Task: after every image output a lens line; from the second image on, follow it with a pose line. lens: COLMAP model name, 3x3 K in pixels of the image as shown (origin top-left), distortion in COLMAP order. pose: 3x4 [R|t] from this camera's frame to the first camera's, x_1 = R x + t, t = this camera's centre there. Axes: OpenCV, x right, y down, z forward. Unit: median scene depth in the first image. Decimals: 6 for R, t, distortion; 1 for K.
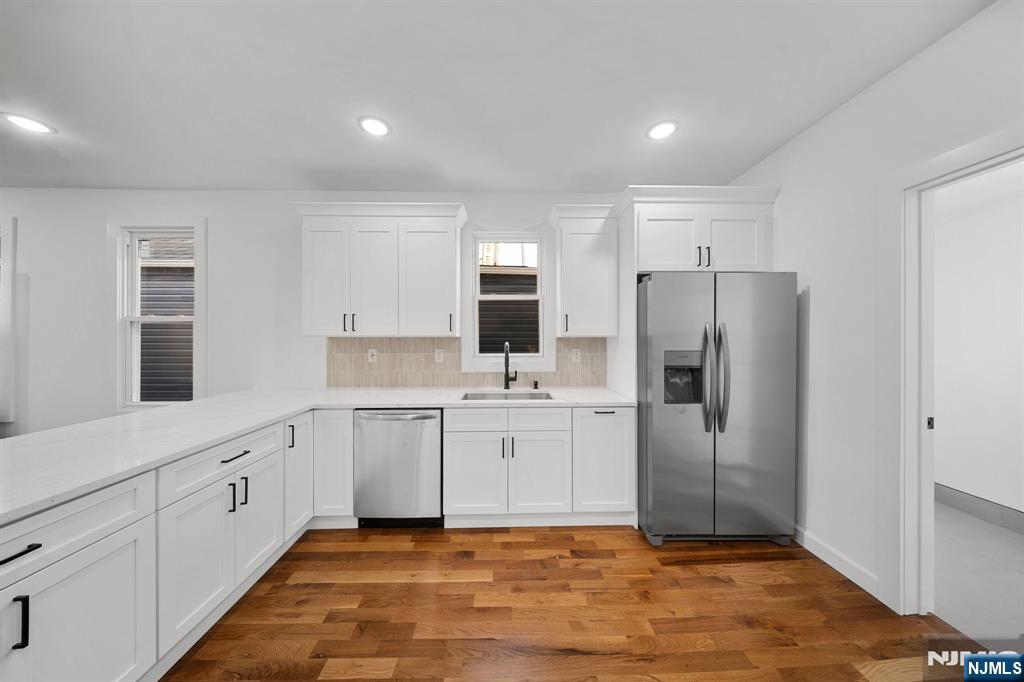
lens RADIAL K [[302.0, 0, 512.3], [0, 302.0, 338.3], [0, 0, 1]] dist [-0.001127, -0.000206]
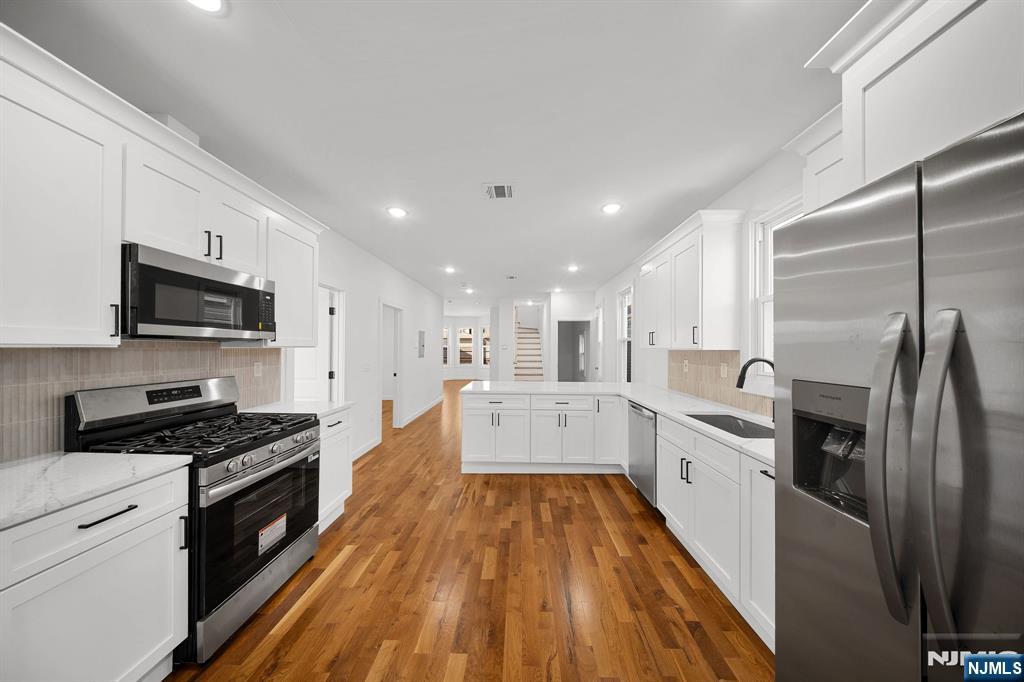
lens RADIAL K [[302.0, 0, 515.2], [0, 302.0, 347.5], [0, 0, 1]] dist [-0.001127, -0.000206]
pose [[-0.030978, -0.003570, -0.999514, 1.111012], [0.000584, 0.999993, -0.003590, -0.013044], [0.999520, -0.000695, -0.030976, 0.609027]]
